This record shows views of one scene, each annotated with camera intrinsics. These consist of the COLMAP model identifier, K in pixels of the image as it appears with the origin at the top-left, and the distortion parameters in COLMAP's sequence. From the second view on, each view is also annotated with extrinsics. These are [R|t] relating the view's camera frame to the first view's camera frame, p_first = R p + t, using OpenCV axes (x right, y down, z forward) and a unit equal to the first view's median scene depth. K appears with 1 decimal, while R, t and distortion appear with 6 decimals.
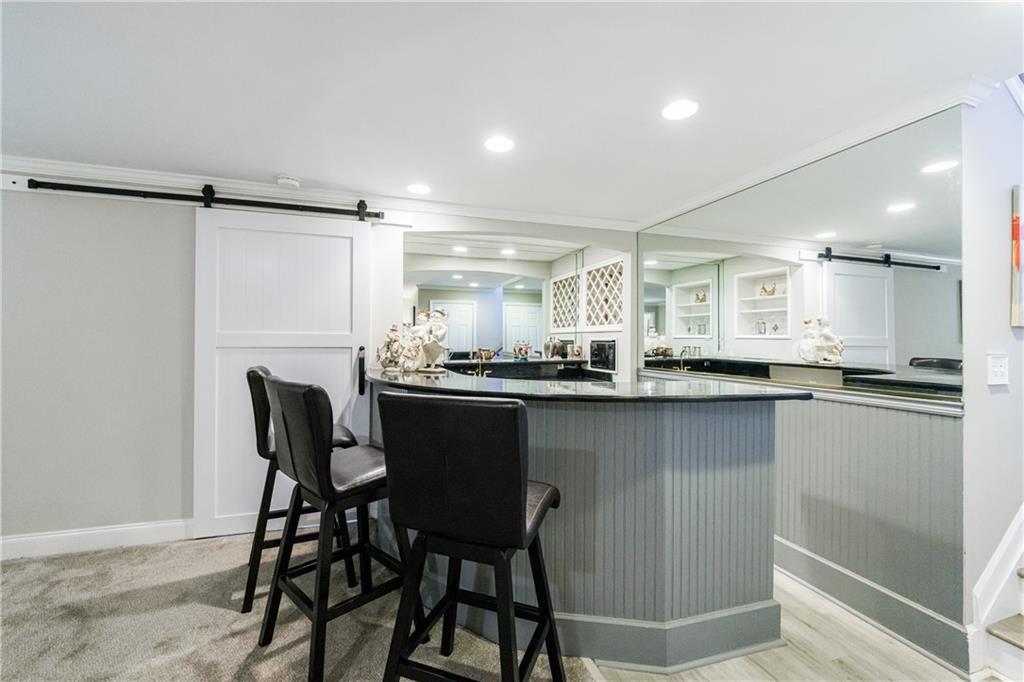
lens RADIAL K [[433.6, 0, 505.2], [0, 433.6, 332.5], [0, 0, 1]] dist [-0.001331, -0.000120]
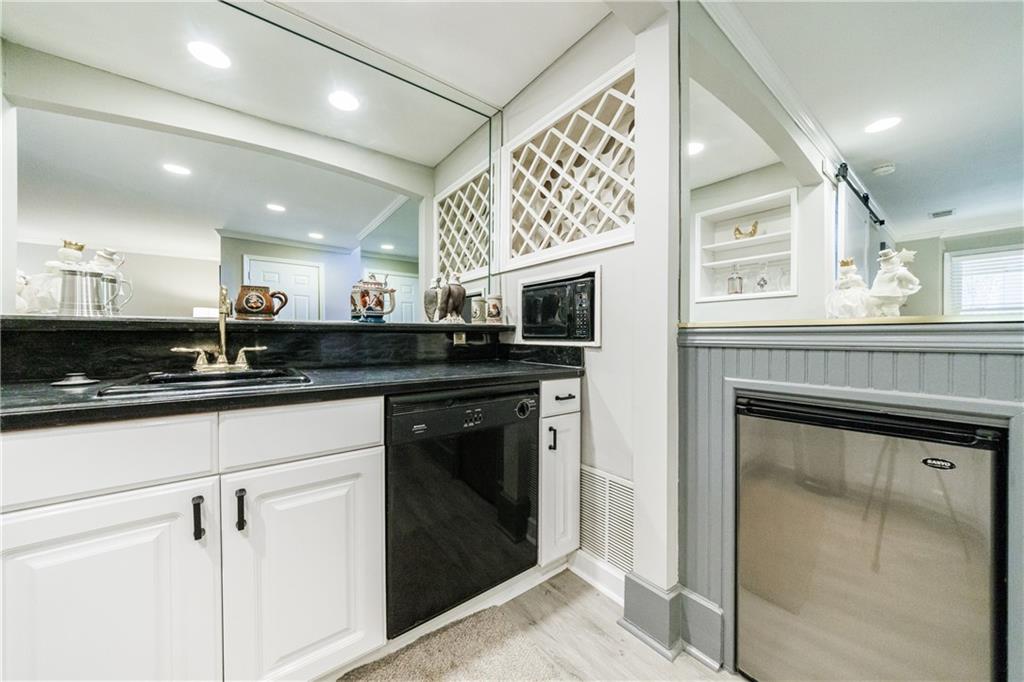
lens RADIAL K [[347.3, 0, 500.4], [0, 347.3, 330.3], [0, 0, 1]] dist [0.012670, -0.000068]
pose [[0.950223, 0.000989, 0.311571, 0.055709], [0.001181, 0.999976, -0.006777, 0.076857], [-0.311570, 0.006807, 0.950199, 0.672133]]
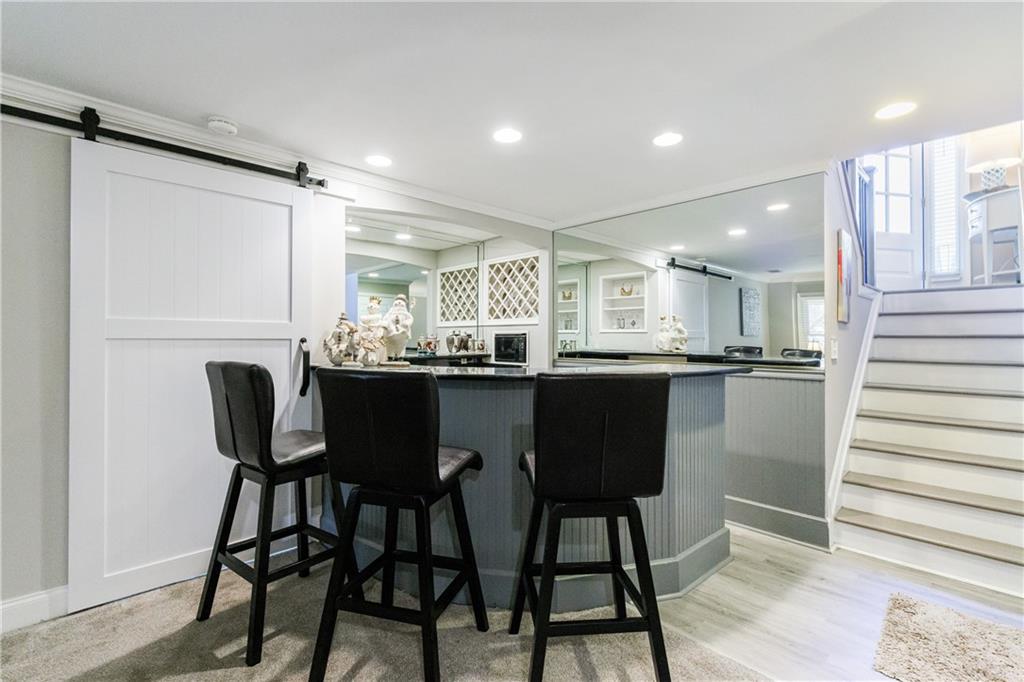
lens RADIAL K [[475.5, 0, 512.3], [0, 475.5, 334.6], [0, 0, 1]] dist [-0.000221, 0.003574]
pose [[0.897446, -0.000292, 0.441125, -0.262574], [-0.003705, 0.999960, 0.008198, 0.011579], [-0.441109, -0.008992, 0.897408, 0.000081]]
